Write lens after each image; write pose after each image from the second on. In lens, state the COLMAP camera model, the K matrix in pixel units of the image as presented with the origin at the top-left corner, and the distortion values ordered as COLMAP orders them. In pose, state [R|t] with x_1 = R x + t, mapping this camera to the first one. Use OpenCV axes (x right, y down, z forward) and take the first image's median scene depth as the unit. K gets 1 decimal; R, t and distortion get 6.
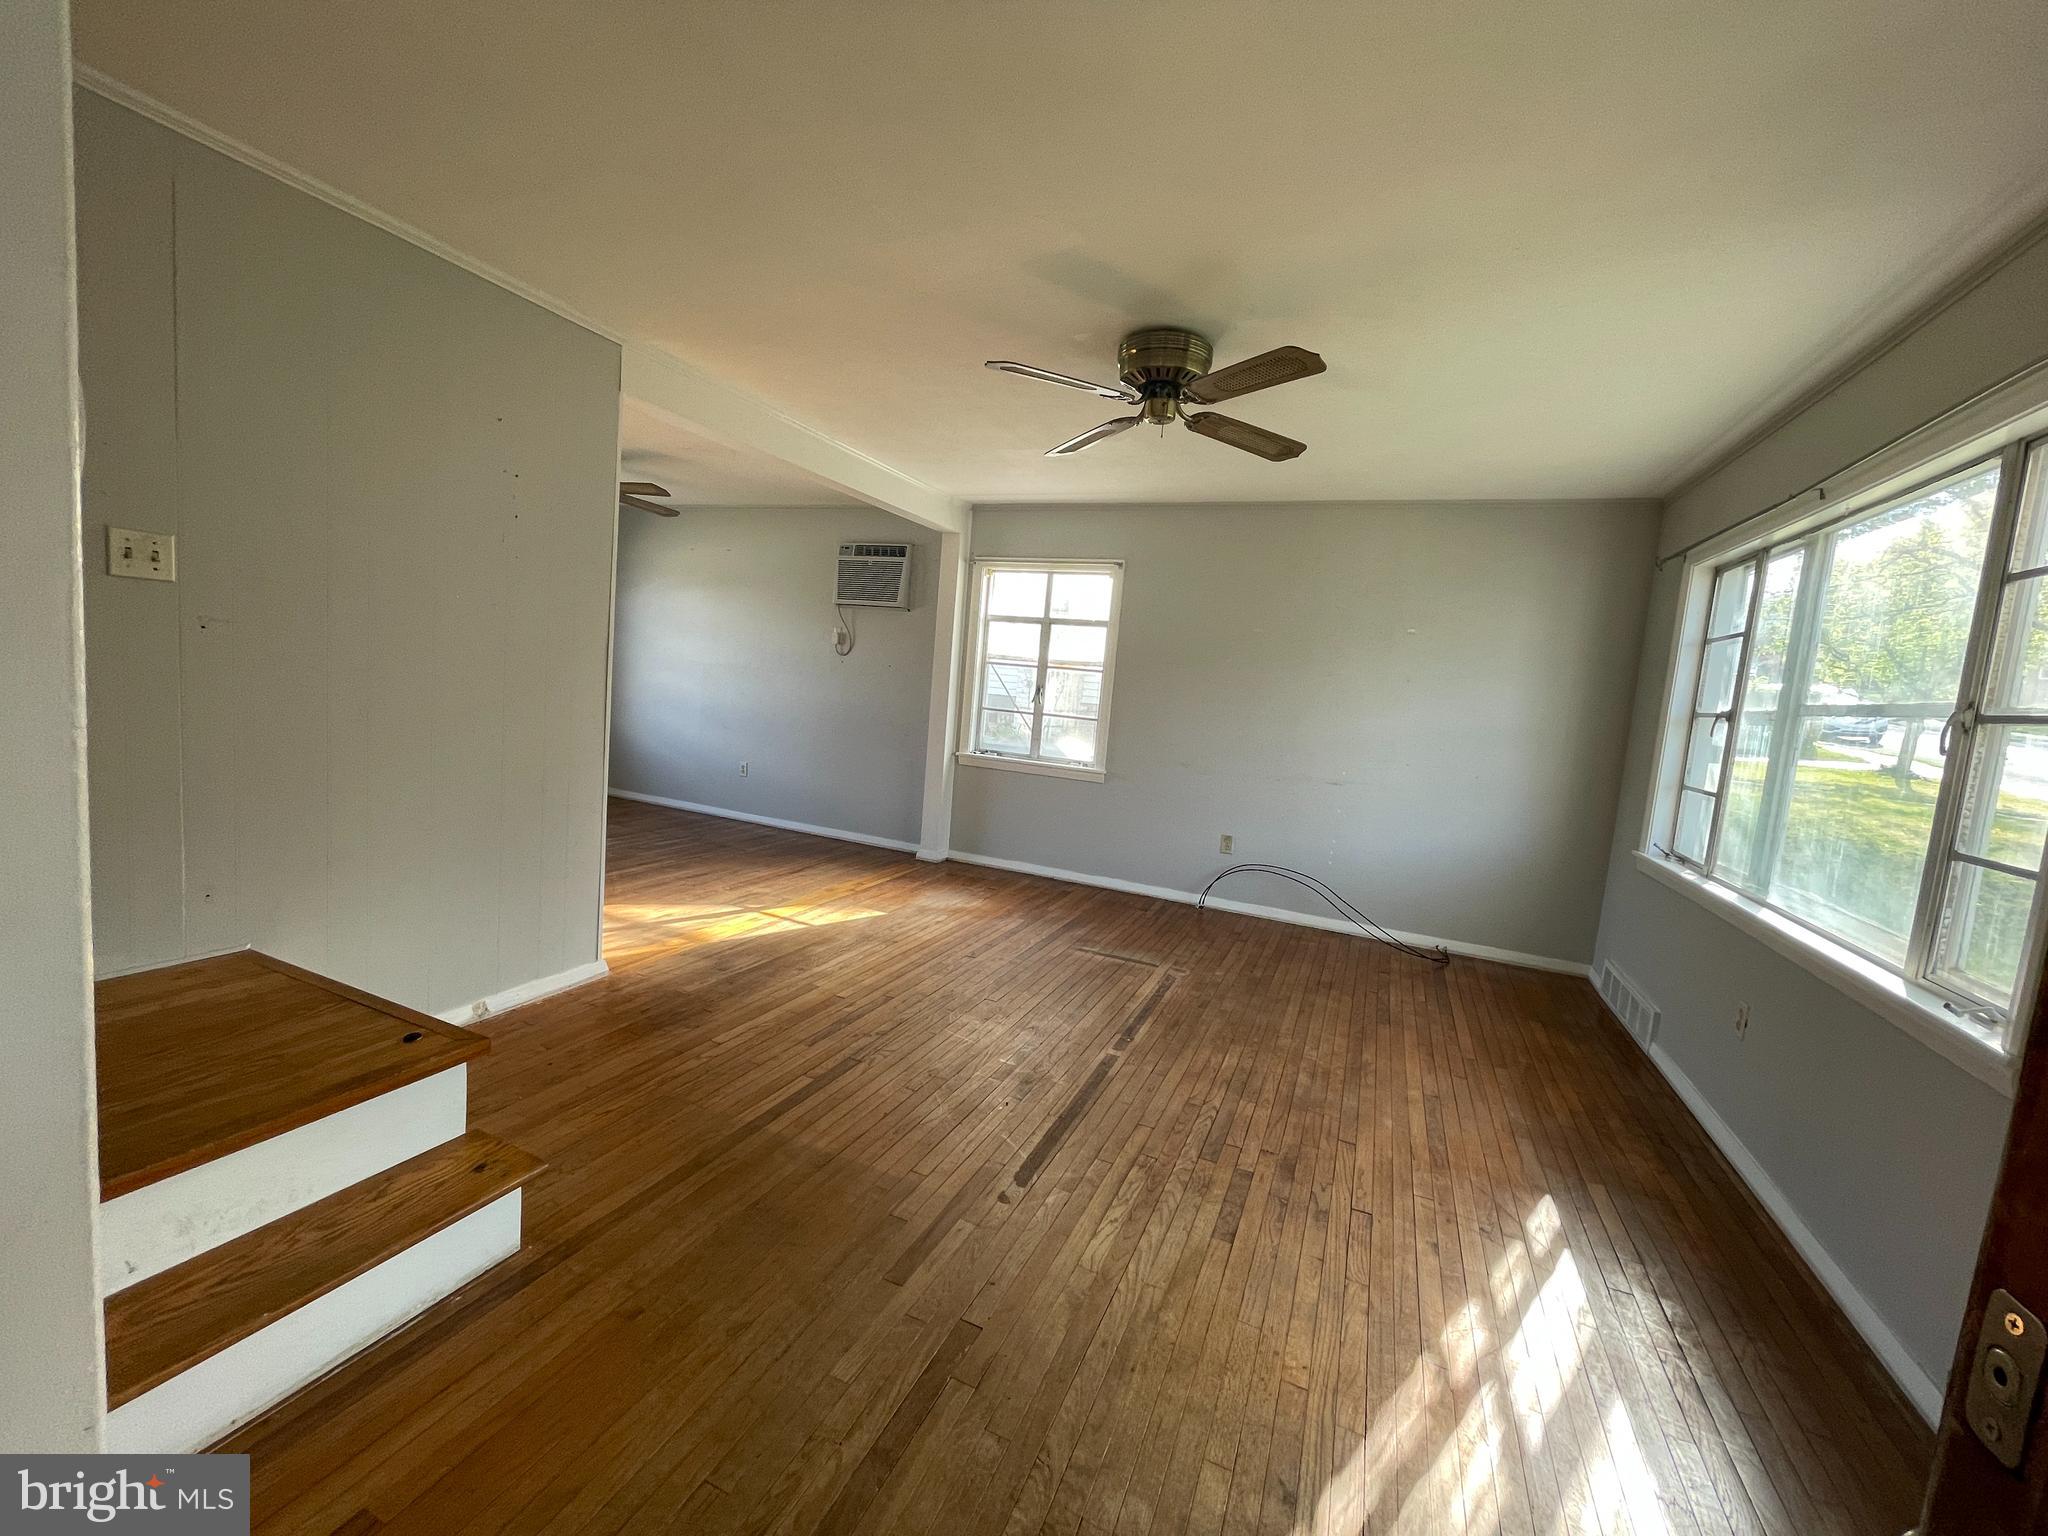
lens RADIAL K [[823.6, 0, 1021.2], [0, 823.6, 763.0], [0, 0, 1]] dist [-0.008449, 0.002645]
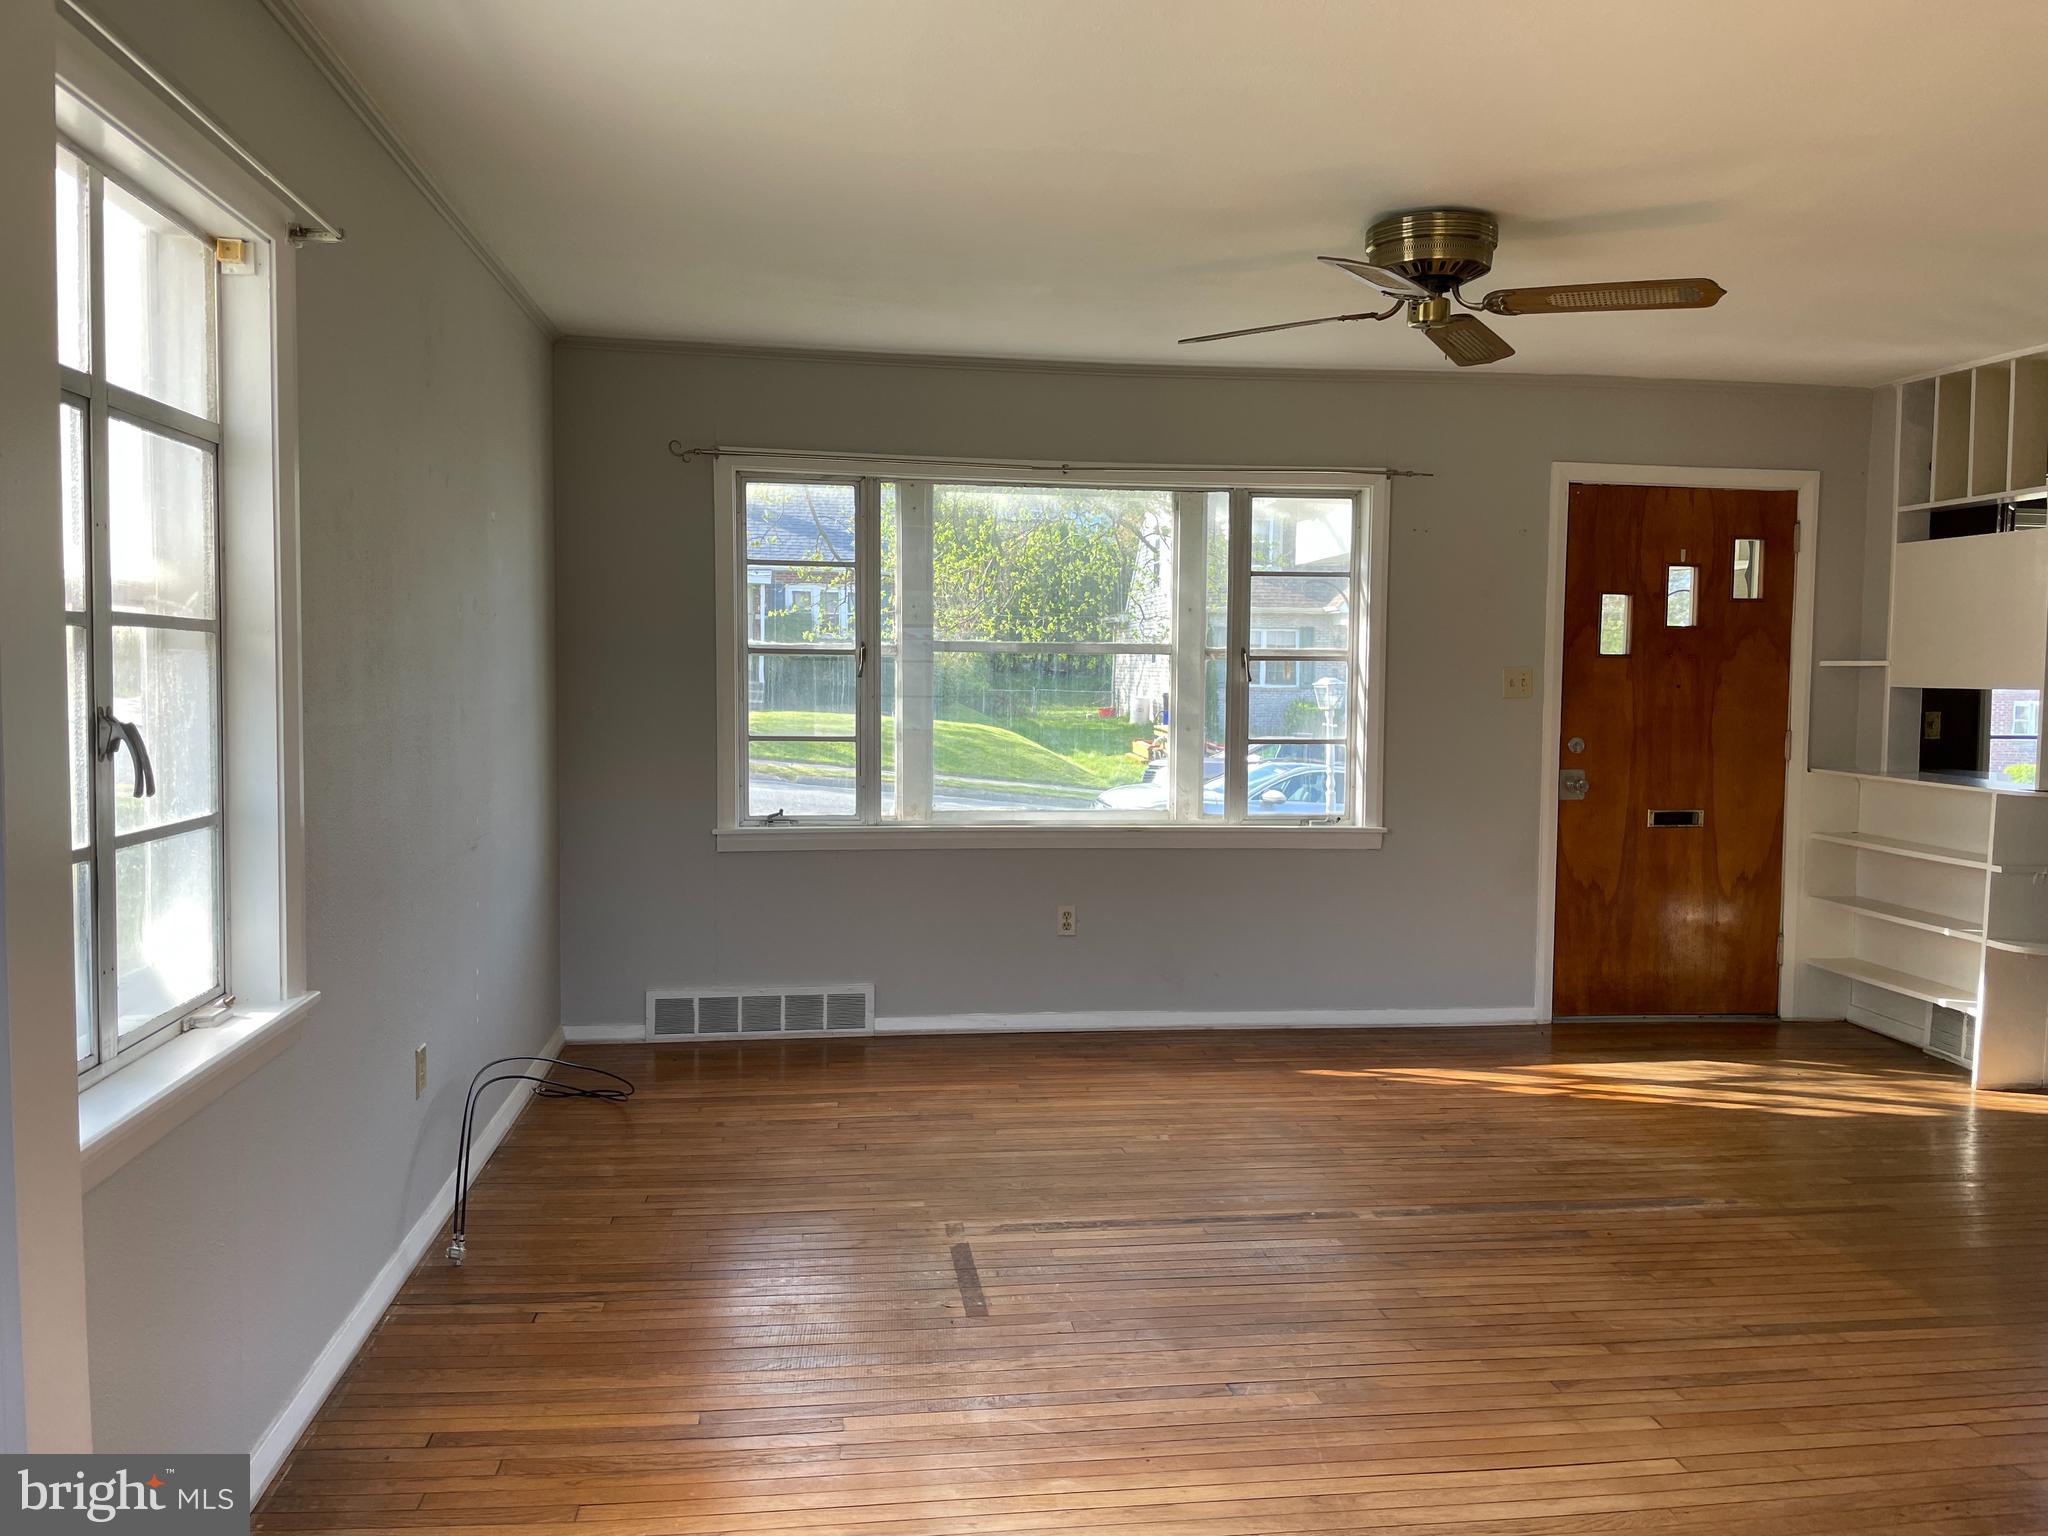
lens RADIAL K [[1571.2, 0, 1018.8], [0, 1571.2, 762.0], [0, 0, 1]] dist [0.060355, -0.079980]
pose [[-0.511673, -0.145533, 0.846765, -0.822281], [0.031580, 0.981698, 0.187807, -0.285344], [-0.858600, 0.122837, -0.497712, 1.900245]]
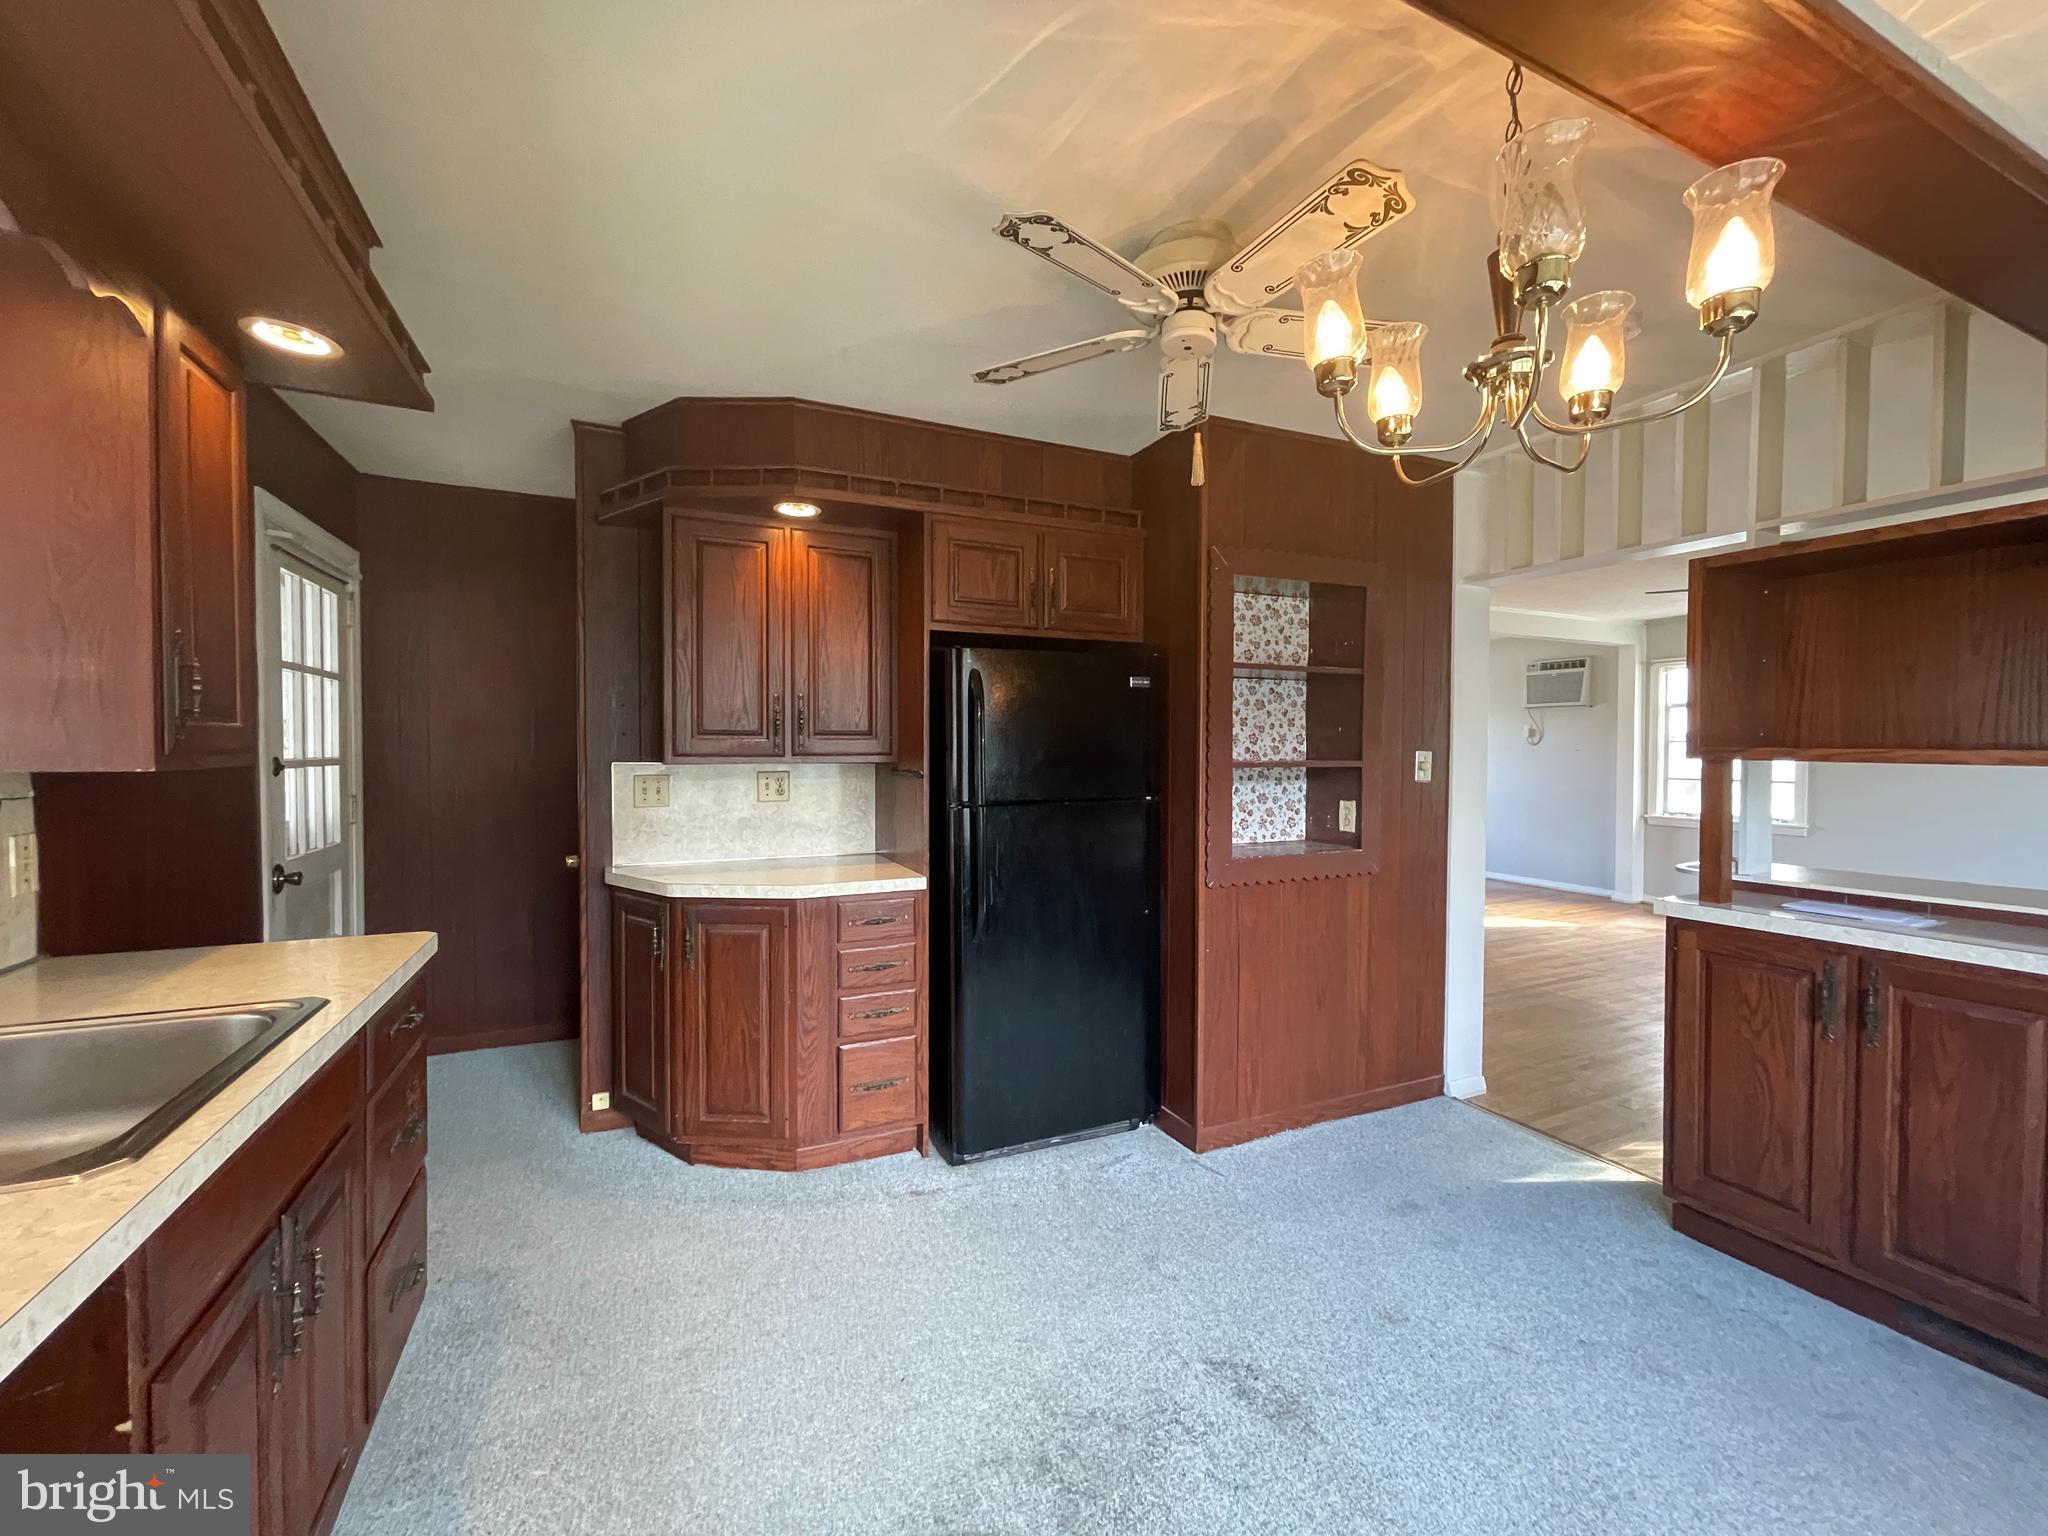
lens RADIAL K [[823.6, 0, 1013.9], [0, 823.6, 768.0], [0, 0, 1]] dist [-0.008449, 0.002645]
pose [[0.743173, -0.067020, -0.665734, 0.085762], [-0.007186, 0.994114, -0.108100, 0.115907], [0.669061, 0.085122, 0.738317, -1.133281]]
